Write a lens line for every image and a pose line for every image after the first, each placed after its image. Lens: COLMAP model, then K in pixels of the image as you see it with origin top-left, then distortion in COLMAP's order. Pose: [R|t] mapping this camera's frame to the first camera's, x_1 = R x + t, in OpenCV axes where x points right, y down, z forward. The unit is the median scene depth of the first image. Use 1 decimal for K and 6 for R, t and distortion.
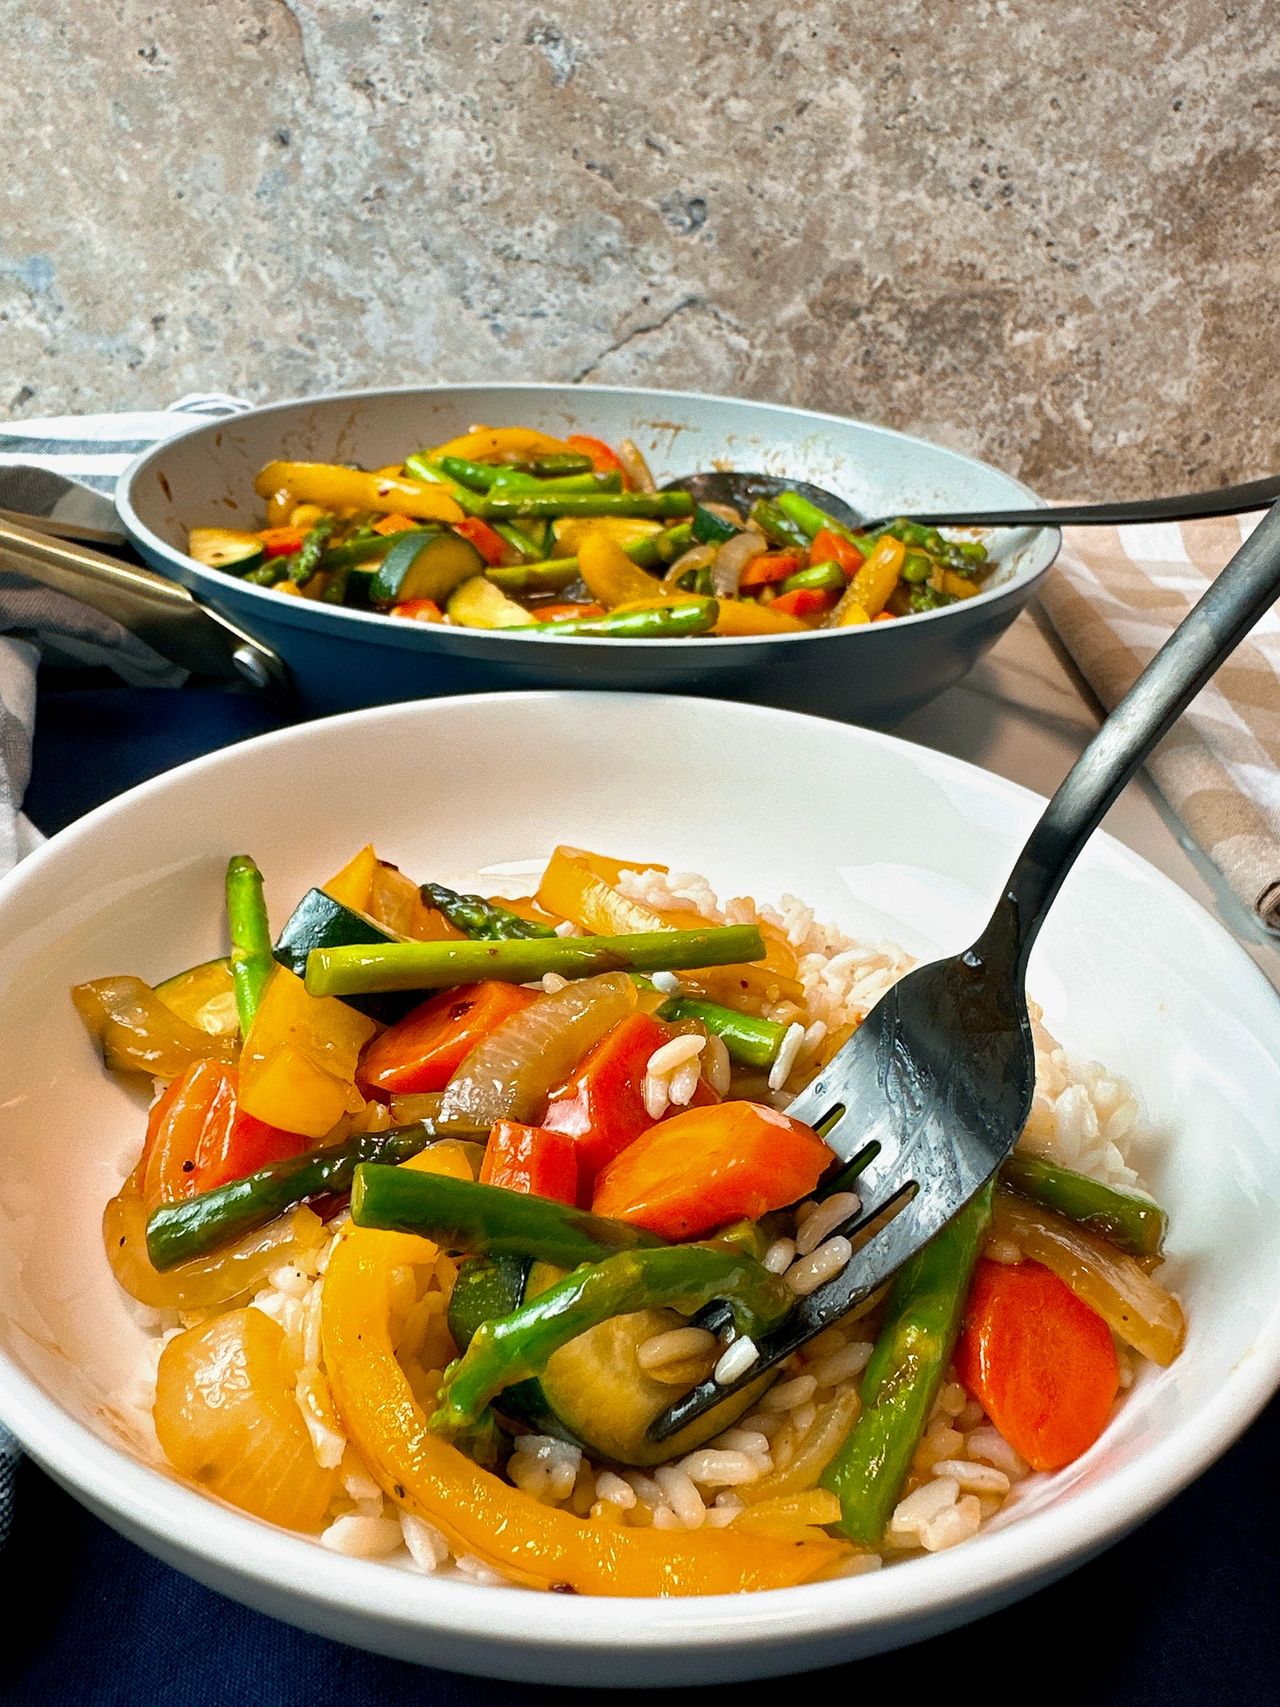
lens RADIAL K [[1329.3, 0, 640.1], [0, 1329.3, 825.6], [0, 0, 1]] dist [-0.005187, -0.002243]
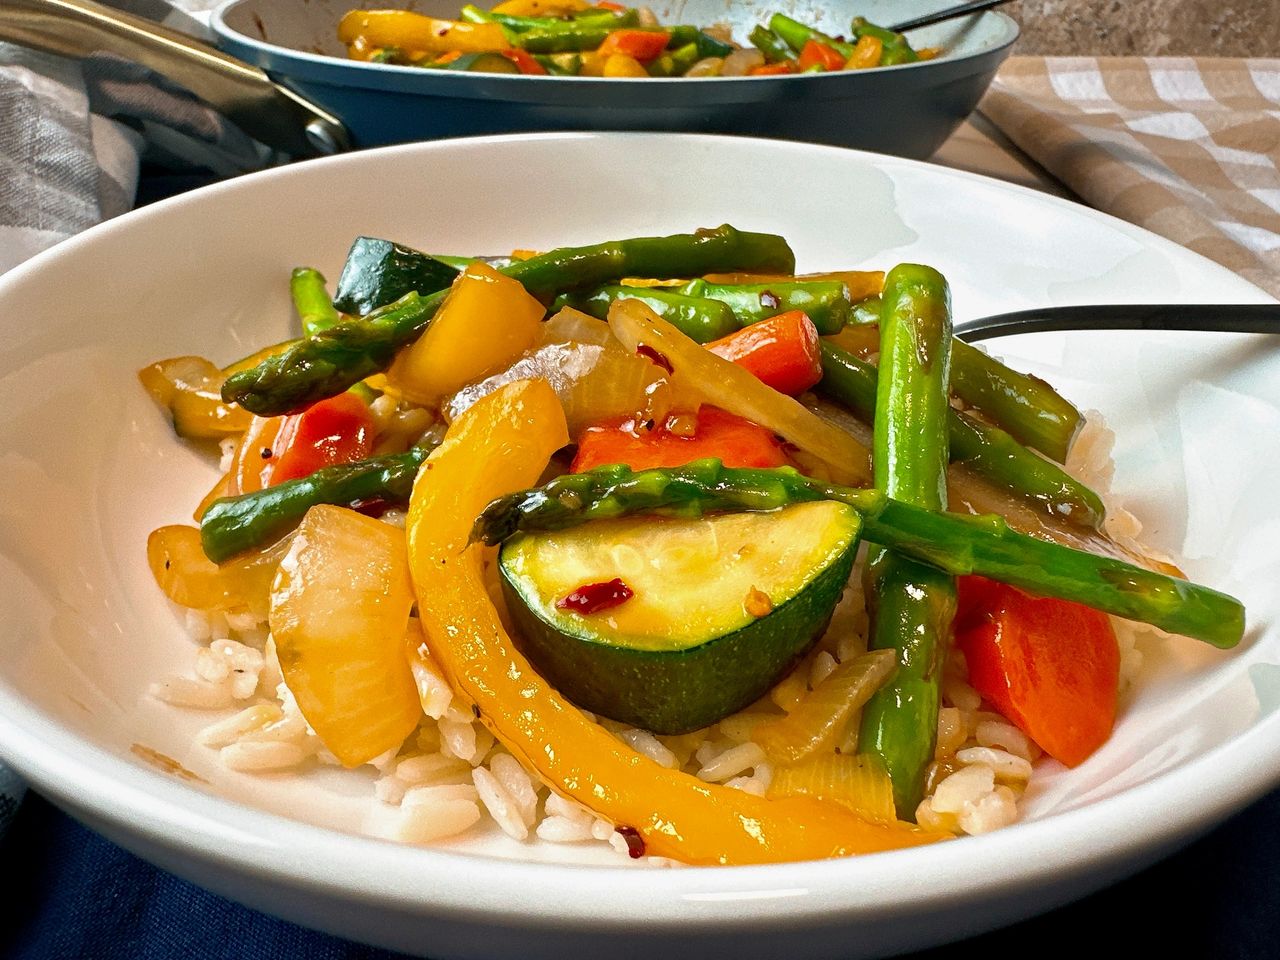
lens RADIAL K [[919.2, 0, 634.6], [0, 919.2, 476.7], [0, 0, 1]] dist [-0.003463, 0.000486]
pose [[0.999078, -0.024110, -0.035523, 0.000519], [0.026573, 0.997154, 0.070554, 0.074304], [0.033721, -0.071432, 0.996875, 0.112679]]
